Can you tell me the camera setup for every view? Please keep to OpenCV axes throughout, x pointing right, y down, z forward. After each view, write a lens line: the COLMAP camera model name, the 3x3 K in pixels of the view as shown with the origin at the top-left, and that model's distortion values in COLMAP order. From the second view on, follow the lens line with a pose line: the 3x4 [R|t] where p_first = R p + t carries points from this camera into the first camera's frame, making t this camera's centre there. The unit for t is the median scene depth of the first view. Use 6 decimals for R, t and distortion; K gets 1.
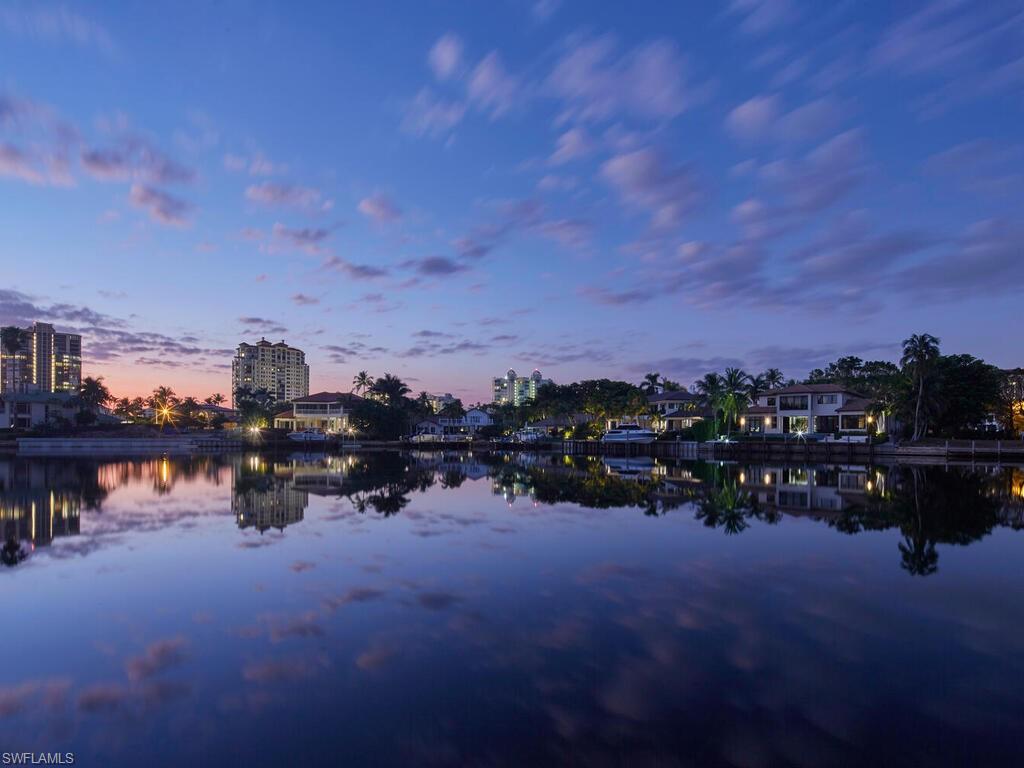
lens RADIAL K [[657.9, 0, 539.9], [0, 657.9, 380.4], [0, 0, 1]] dist [-0.014405, 0.034172]
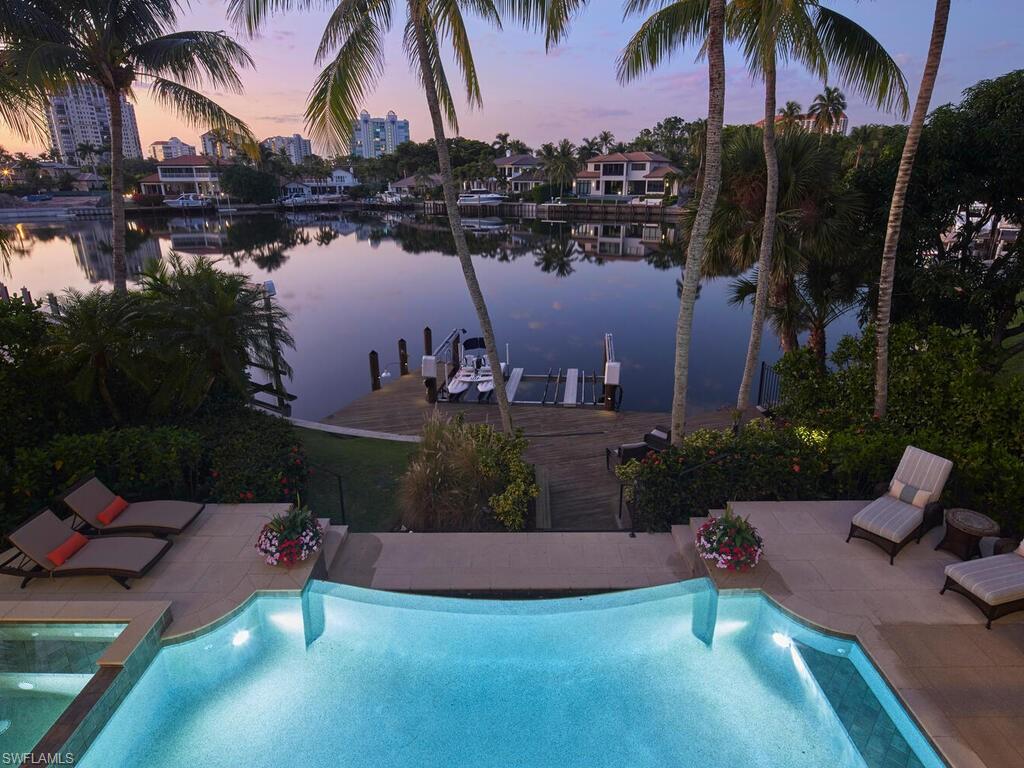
lens RADIAL K [[657.9, 0, 539.9], [0, 657.9, 380.4], [0, 0, 1]] dist [-0.014405, 0.034172]
pose [[0.979096, -0.071043, 0.190586, -0.008016], [-0.007366, 0.924019, 0.382276, -0.058179], [-0.203263, -0.375689, 0.904180, -0.190150]]
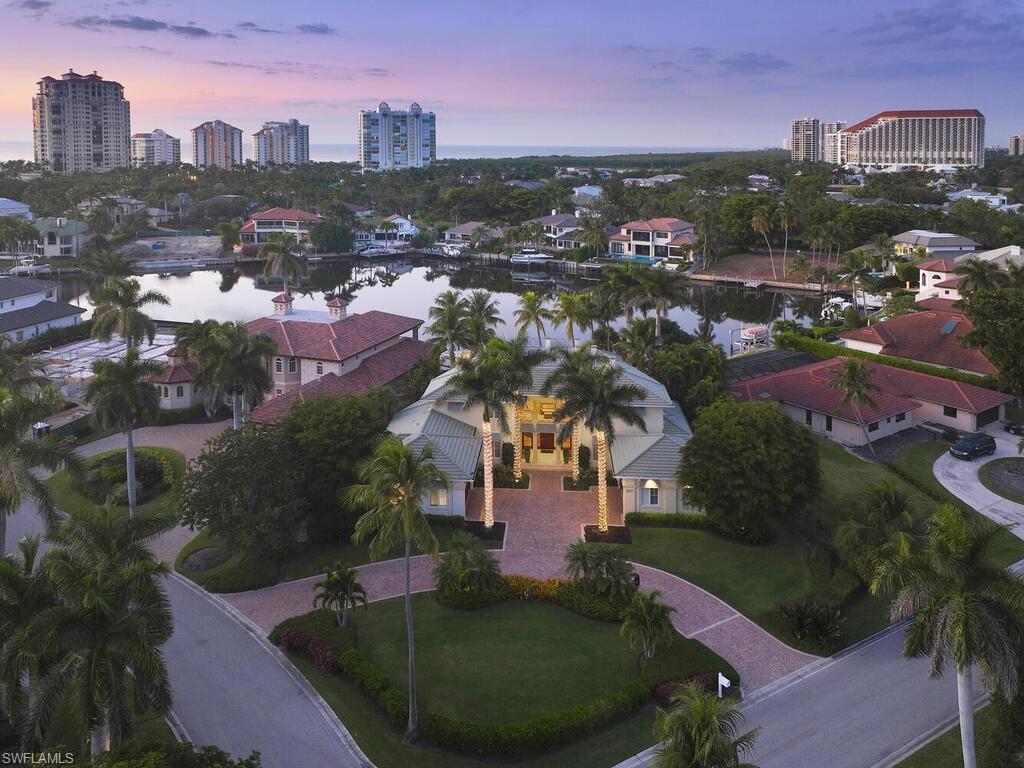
lens RADIAL K [[1257.7, 0, 512.0], [0, 1257.7, 384.0], [0, 0, 1]] dist [0.005819, 0.037120]
pose [[0.991917, -0.031127, 0.123013, -0.212880], [-0.010252, 0.946618, 0.322193, -0.459898], [-0.126476, -0.320850, 0.938648, -1.412997]]
